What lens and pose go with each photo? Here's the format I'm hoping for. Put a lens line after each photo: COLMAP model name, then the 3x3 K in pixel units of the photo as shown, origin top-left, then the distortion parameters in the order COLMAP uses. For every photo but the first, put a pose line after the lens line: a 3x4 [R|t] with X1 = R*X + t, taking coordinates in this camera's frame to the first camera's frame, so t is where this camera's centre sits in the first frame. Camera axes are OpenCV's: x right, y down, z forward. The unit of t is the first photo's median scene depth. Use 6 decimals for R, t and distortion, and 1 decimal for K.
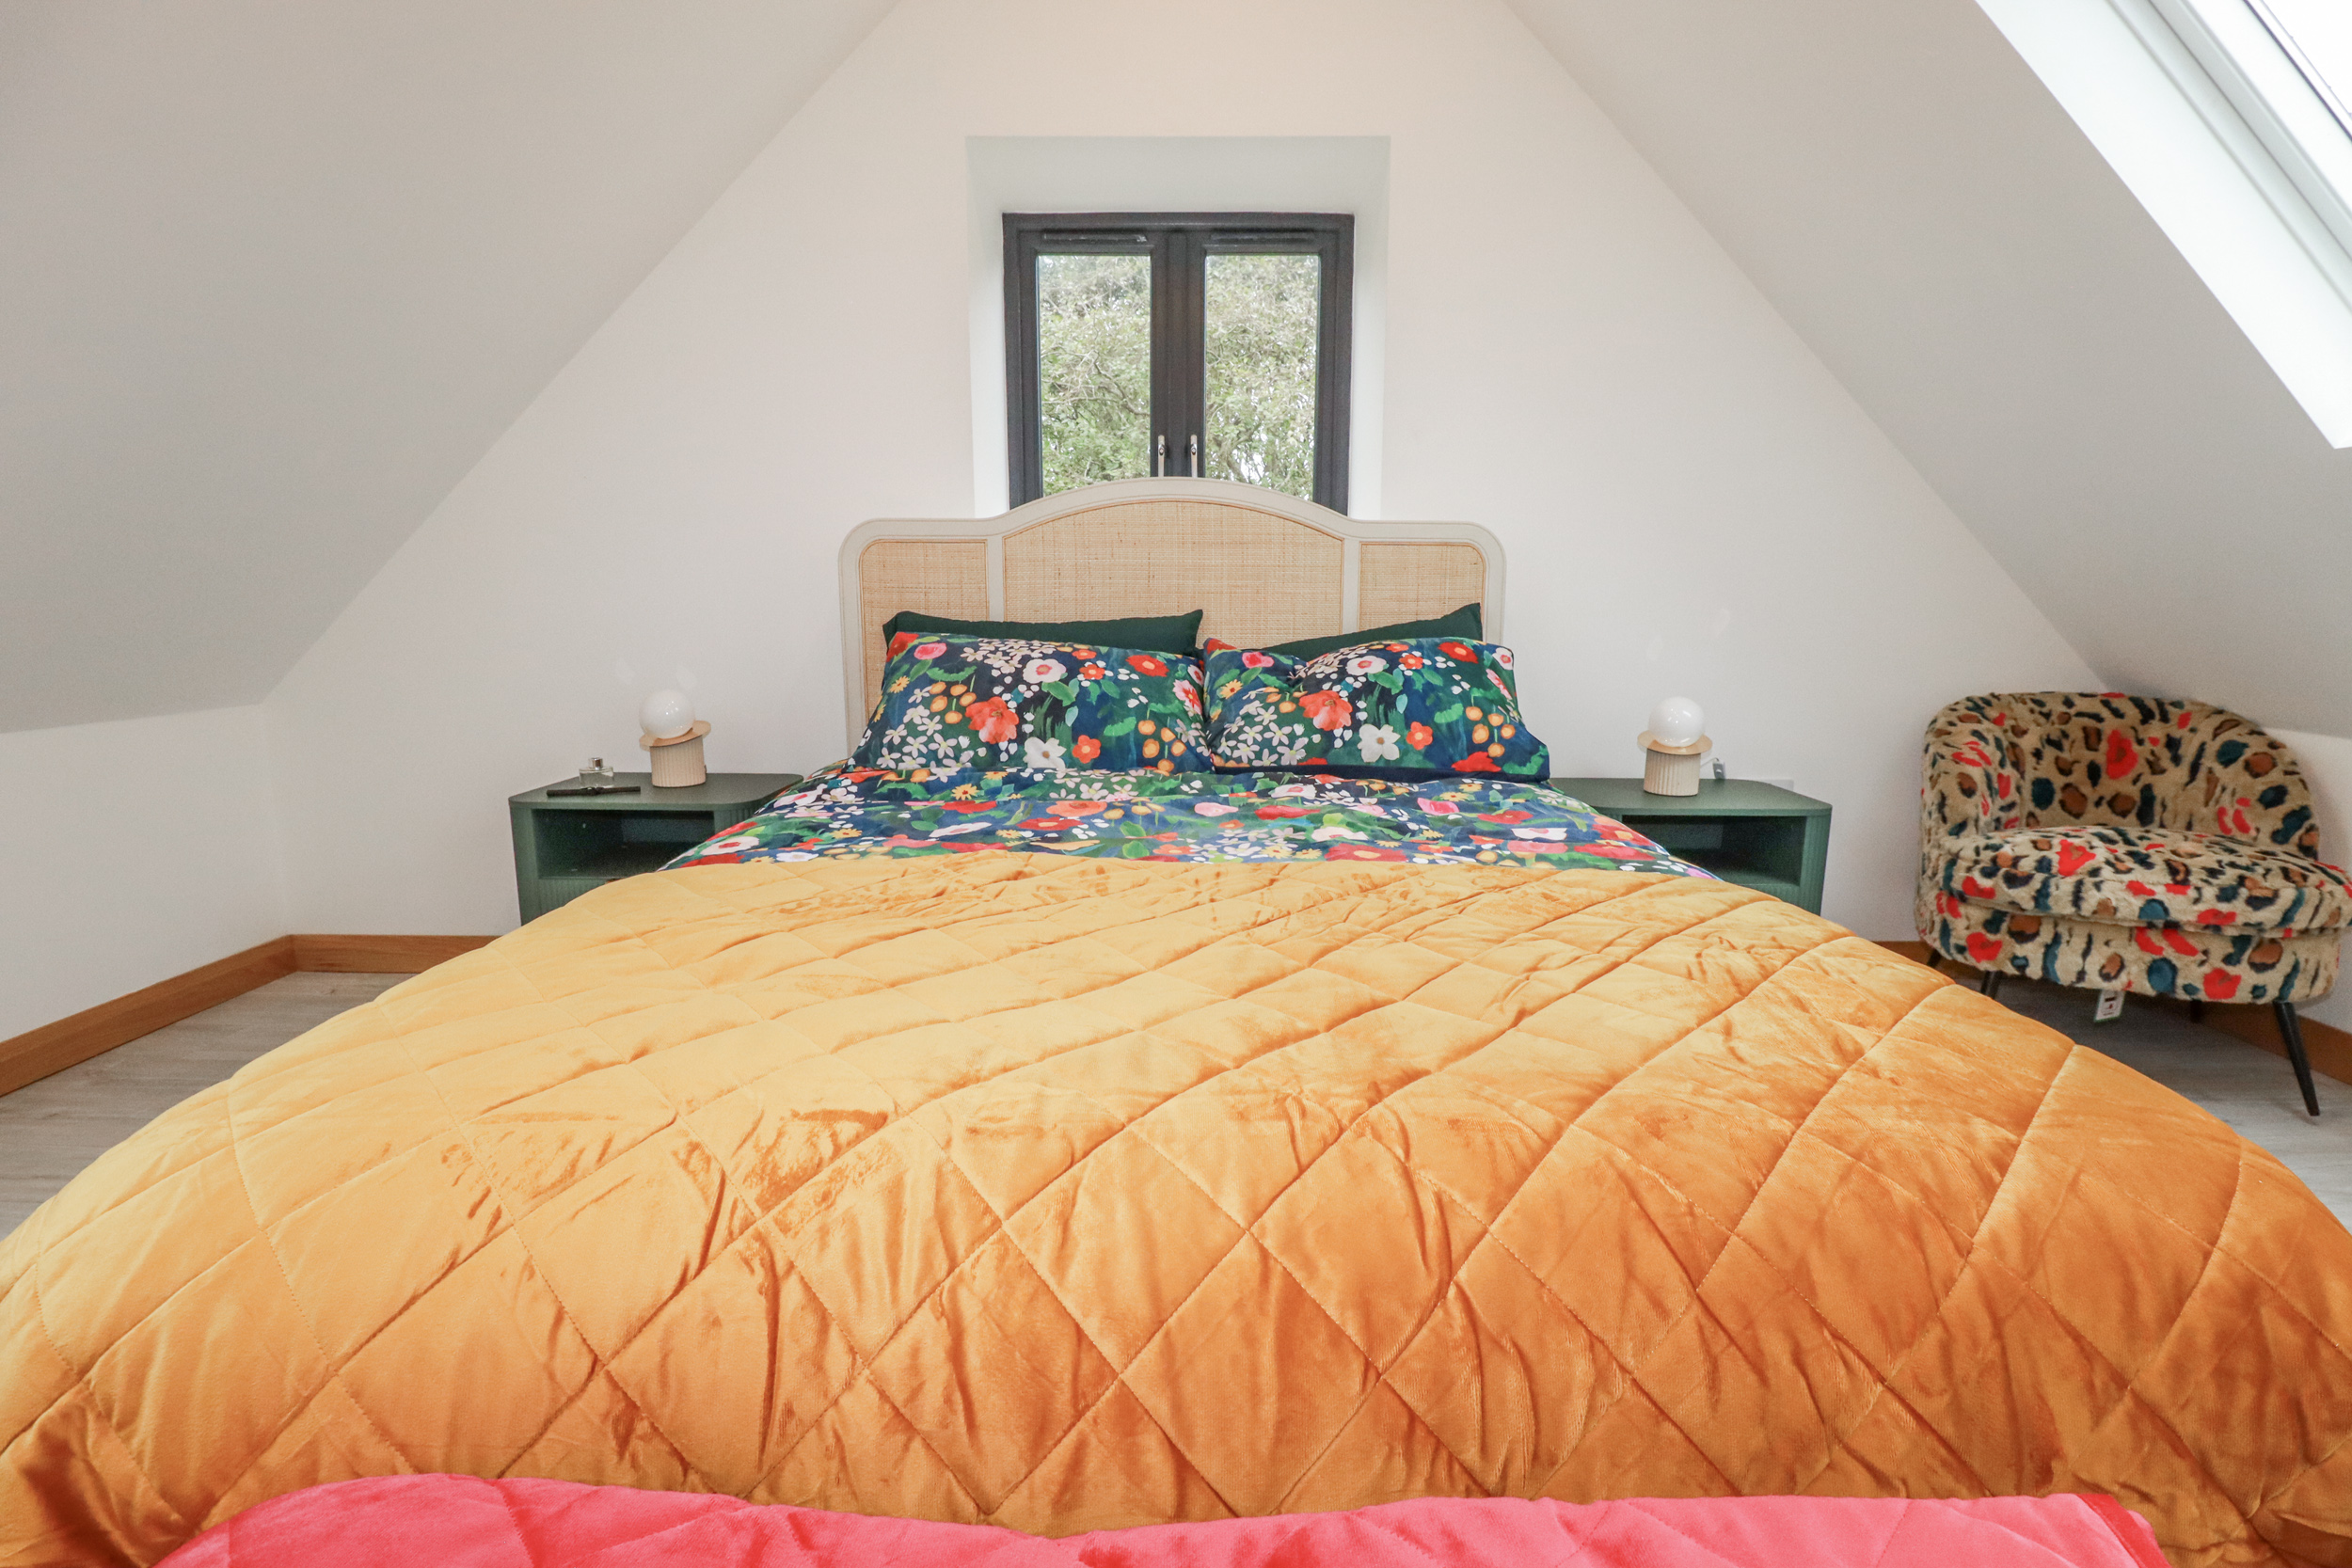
lens RADIAL K [[1092.4, 0, 1175.7], [0, 1092.4, 776.3], [0, 0, 1]] dist [0.001431, -0.015387]
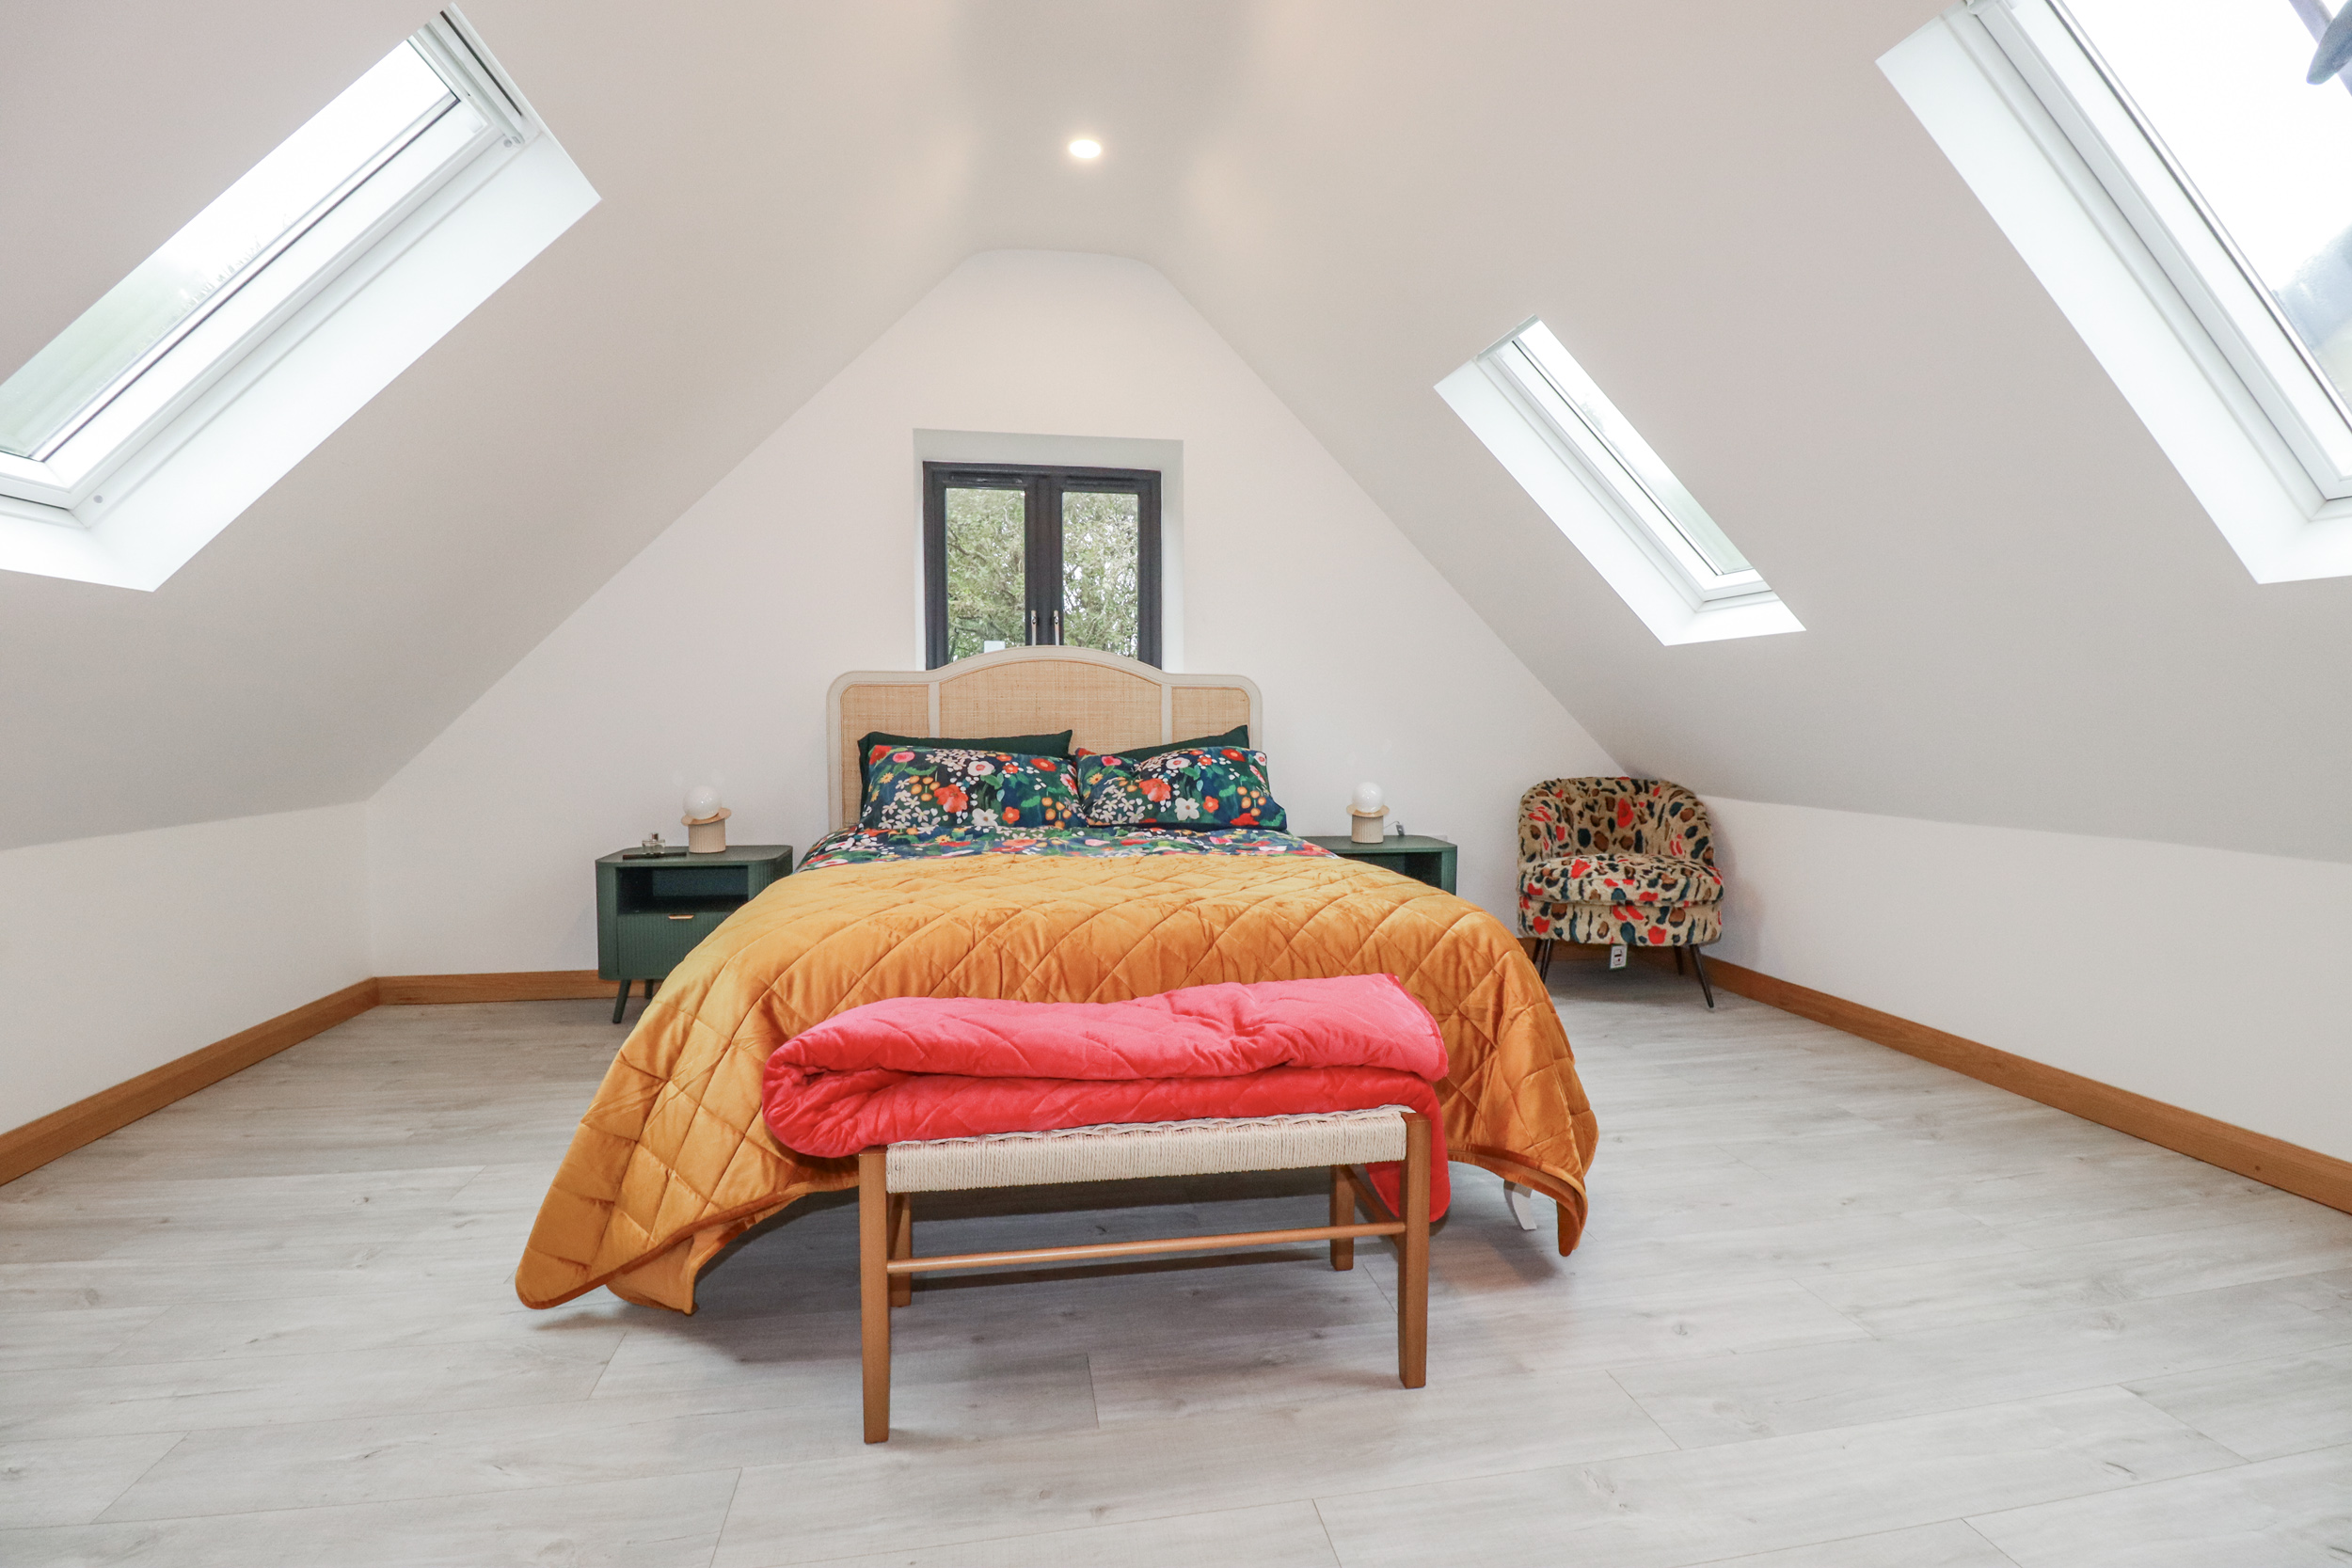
lens RADIAL K [[1092.4, 0, 1175.7], [0, 1092.4, 776.3], [0, 0, 1]] dist [0.001431, -0.015387]
pose [[0.985039, -0.010783, 0.171992, -0.114442], [0.028758, 0.994331, -0.102363, 0.087879], [-0.169913, 0.105778, 0.979766, -0.621196]]
